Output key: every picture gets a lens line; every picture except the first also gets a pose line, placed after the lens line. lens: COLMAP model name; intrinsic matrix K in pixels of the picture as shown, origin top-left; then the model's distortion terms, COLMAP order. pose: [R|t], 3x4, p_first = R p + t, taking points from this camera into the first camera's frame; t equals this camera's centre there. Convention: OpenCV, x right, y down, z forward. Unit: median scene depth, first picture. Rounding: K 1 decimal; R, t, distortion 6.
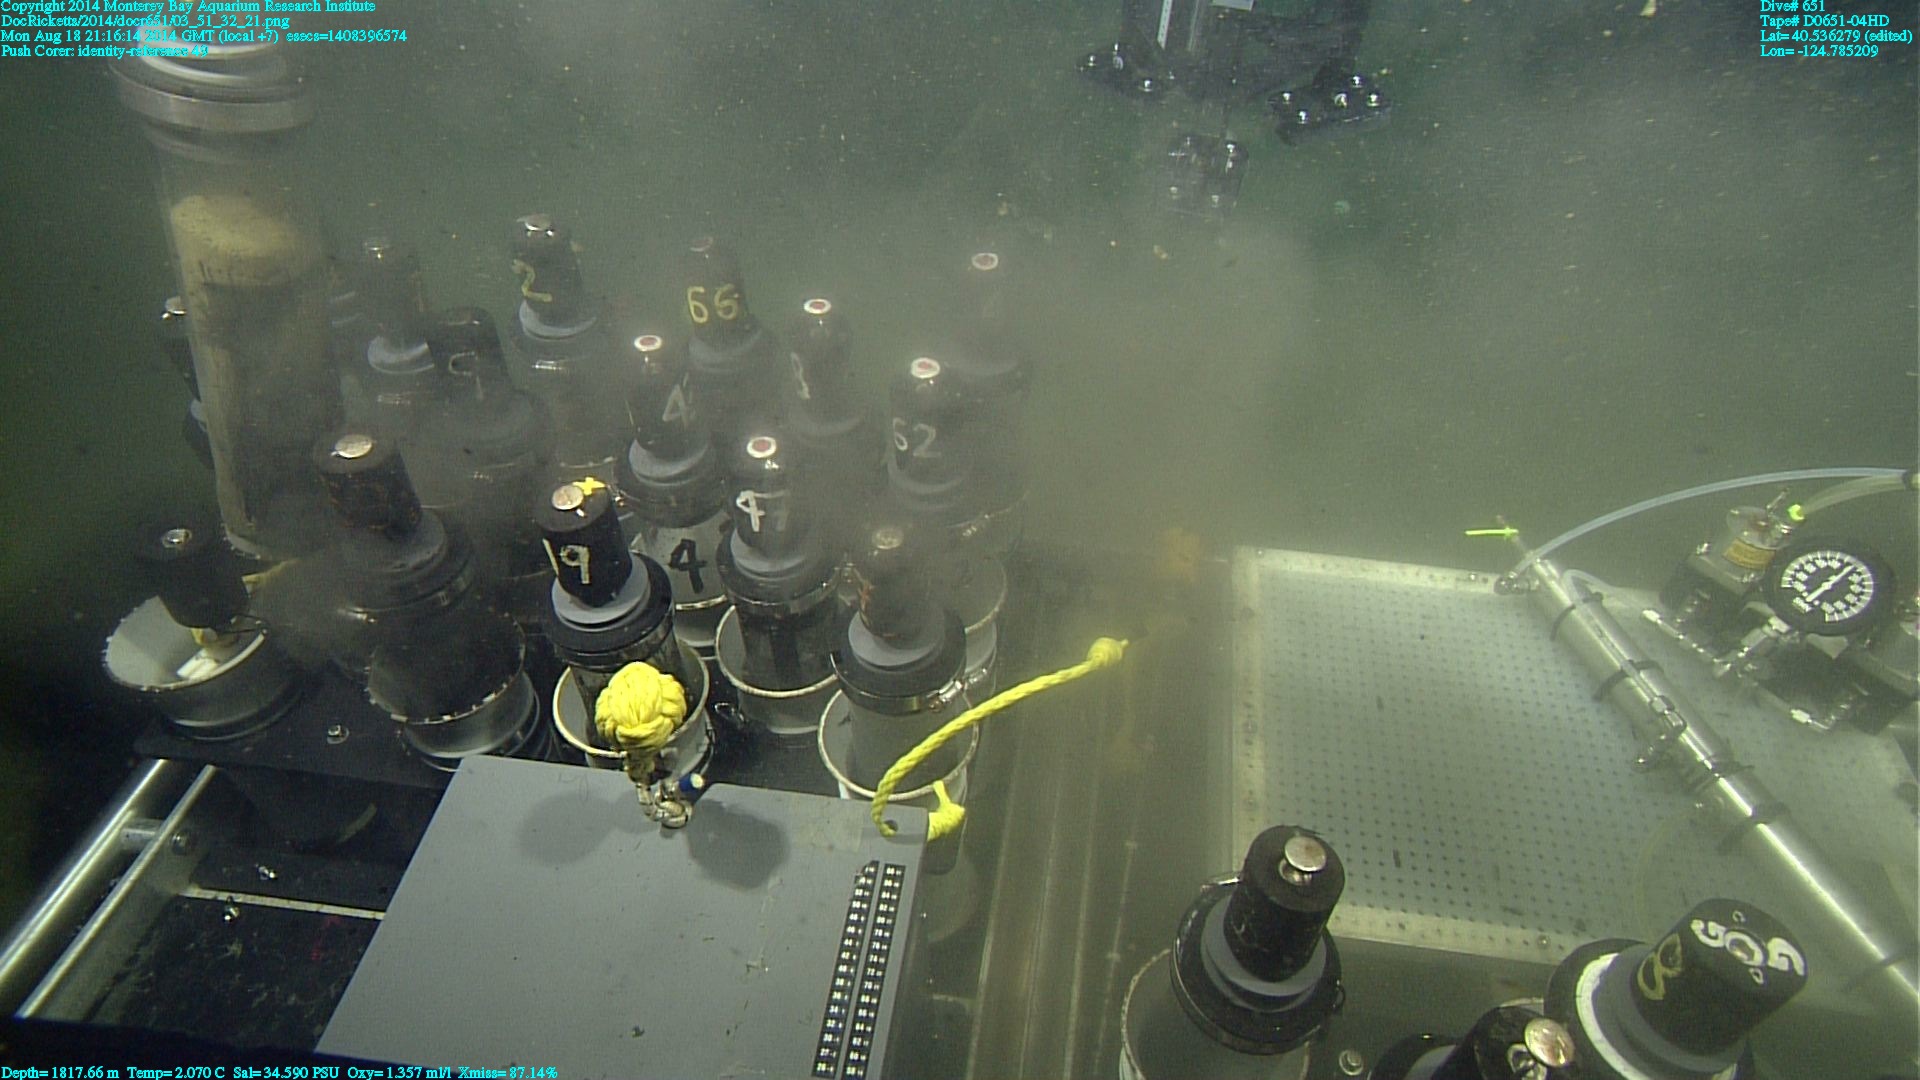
lens RADIAL K [[1172.6, 0, 967.2], [0, 1172.6, 571.7], [0, 0, 1]] dist [-0.039848, 0.100207]
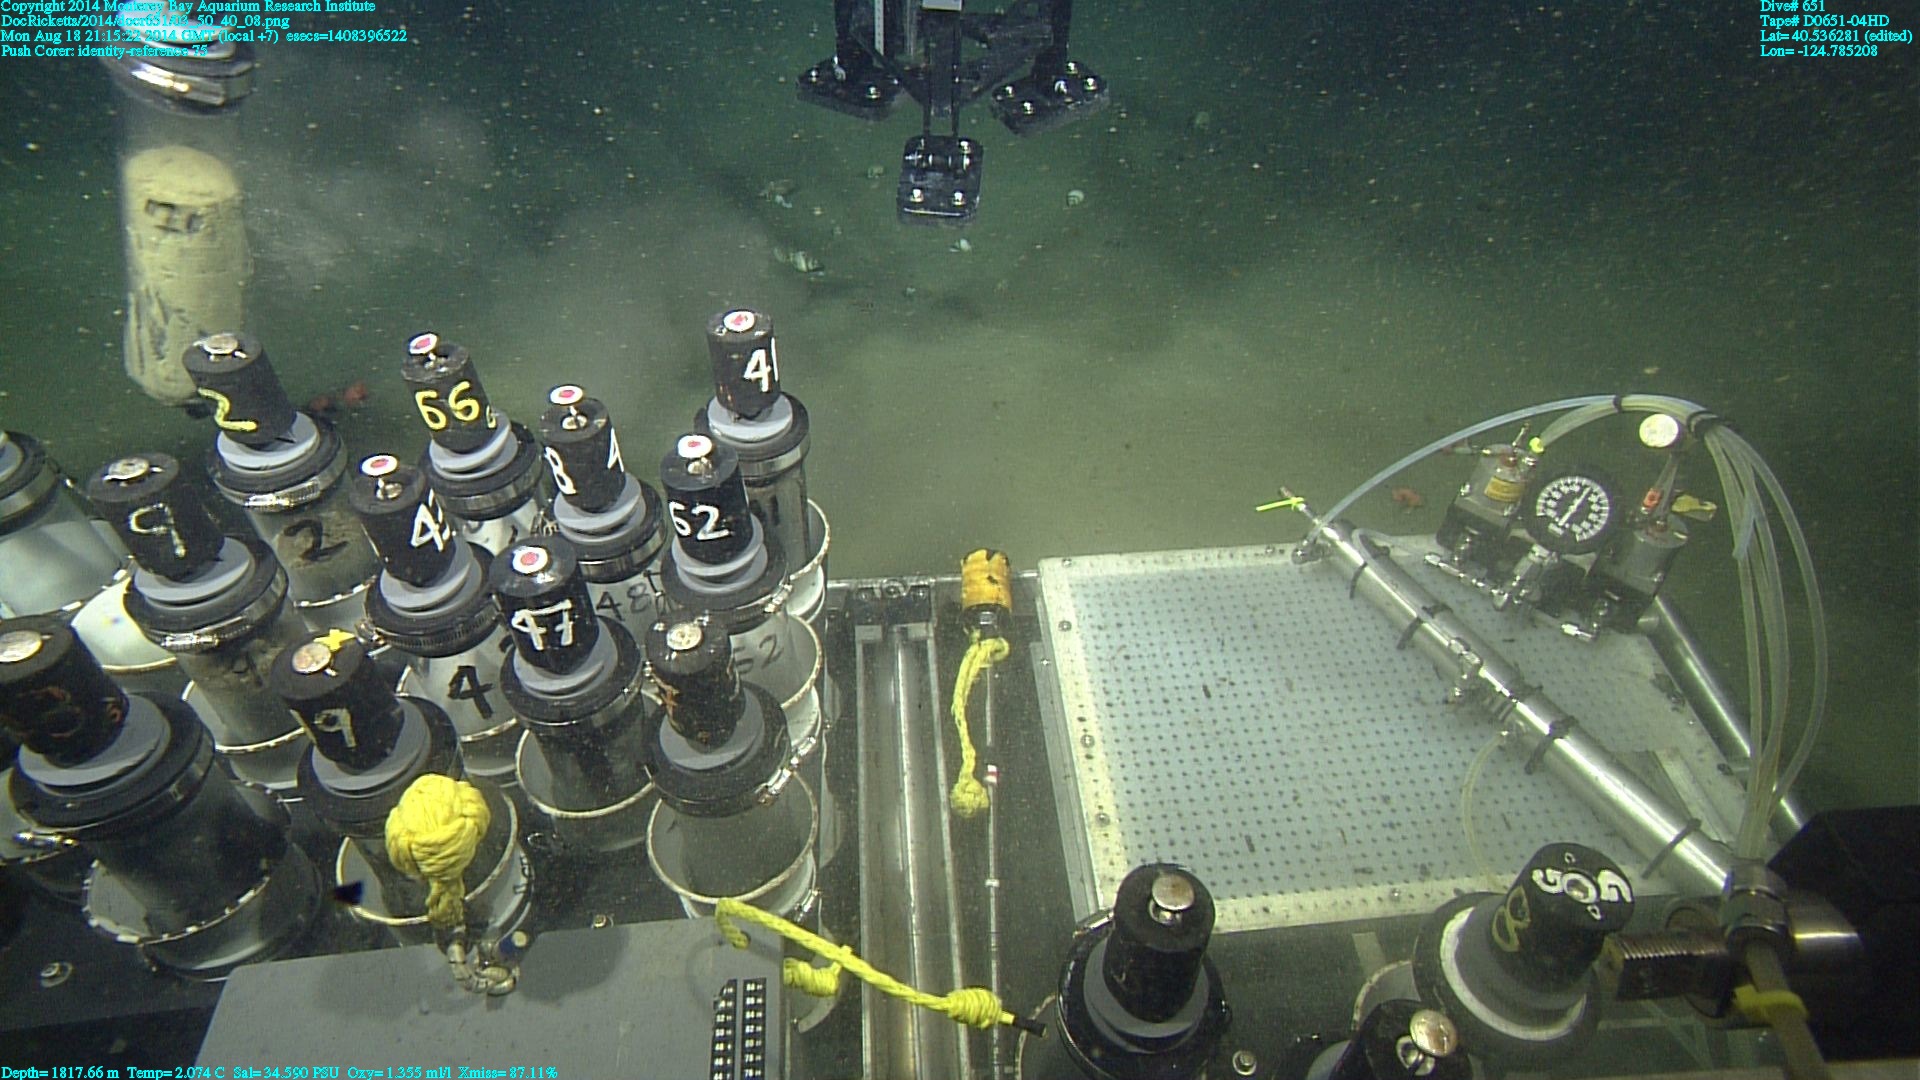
lens RADIAL K [[1172.6, 0, 967.2], [0, 1172.6, 571.7], [0, 0, 1]] dist [-0.039848, 0.100207]
pose [[0.972124, -0.170210, 0.161258, 0.006934], [0.171391, 0.985181, 0.006658, -0.038356], [-0.160001, 0.021165, 0.986890, 0.037789]]
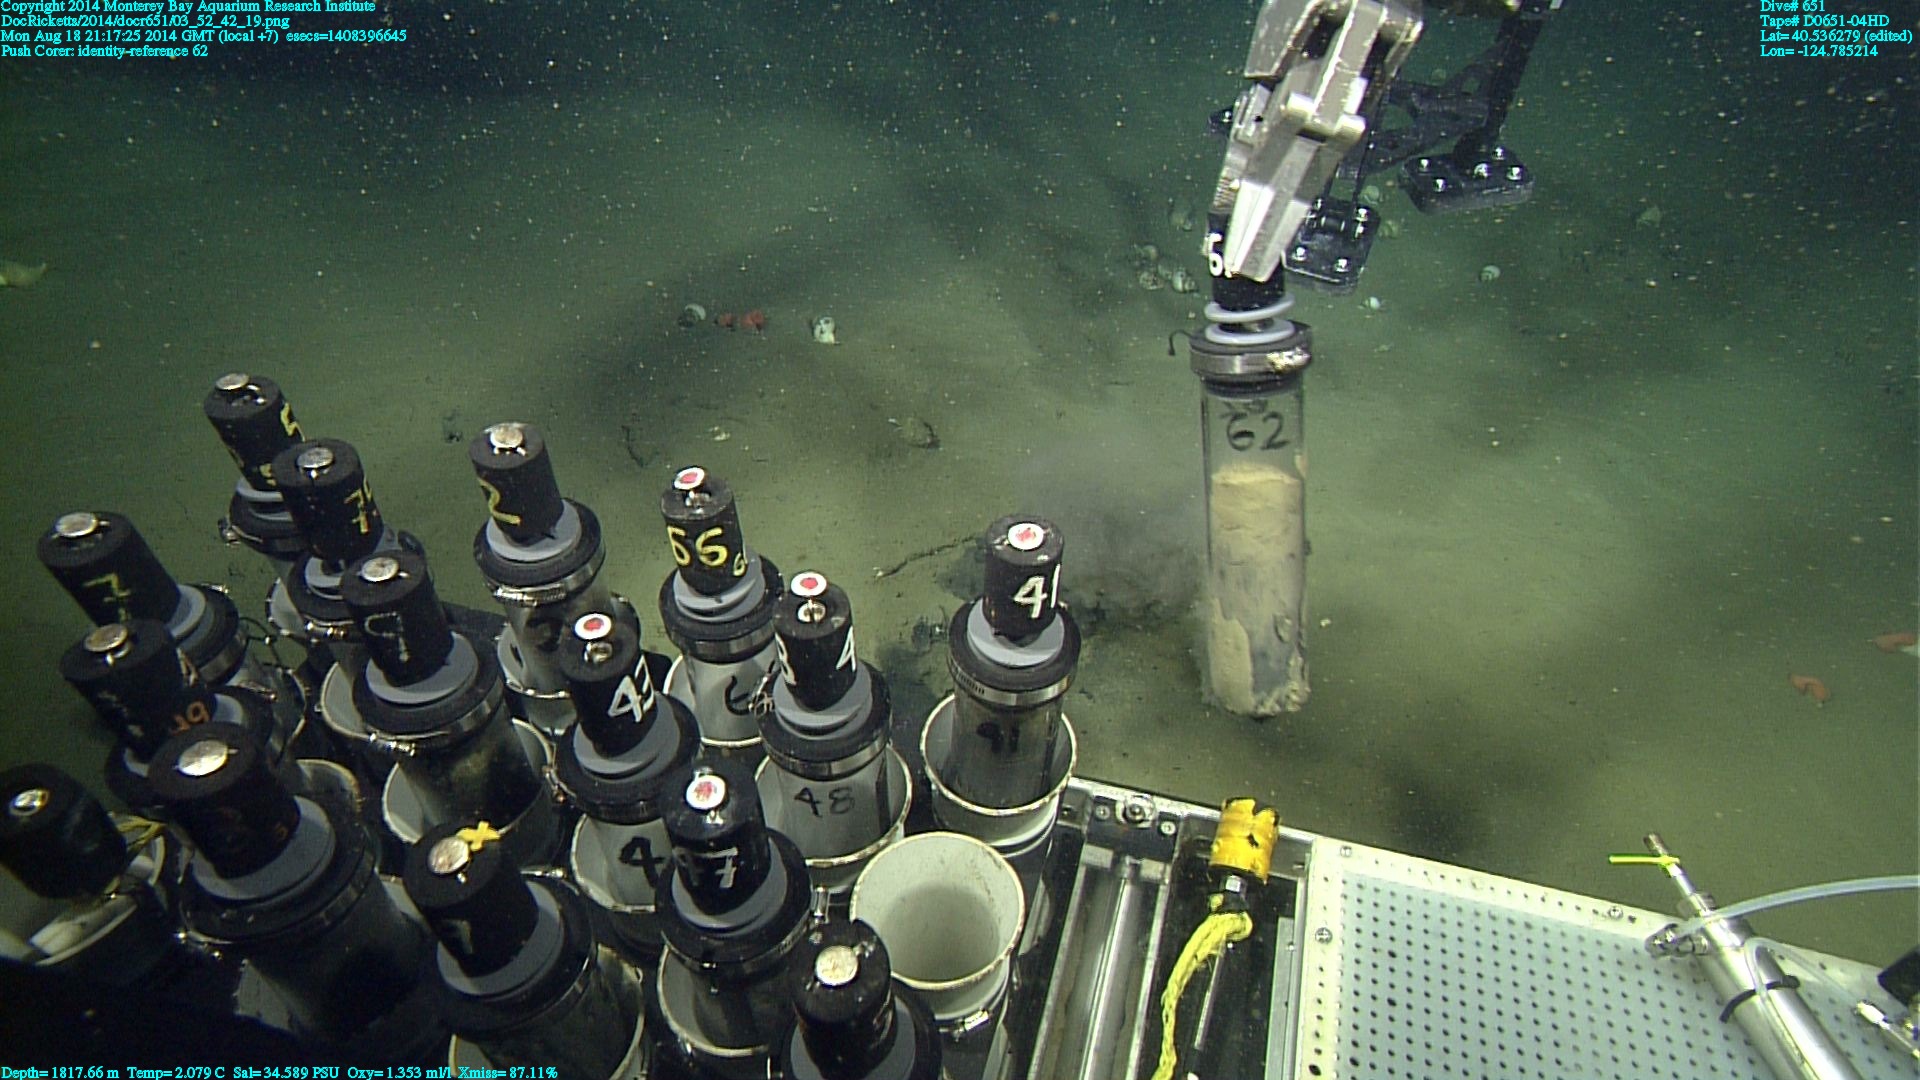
lens RADIAL K [[1133.1, 0, 959.0], [0, 1133.1, 586.6], [0, 0, 1]] dist [-0.049148, 0.085827]
pose [[0.991876, 0.083856, -0.095661, 0.046475], [-0.084314, 0.996439, -0.000743, -0.220378], [0.095258, 0.008802, 0.995414, 0.221643]]
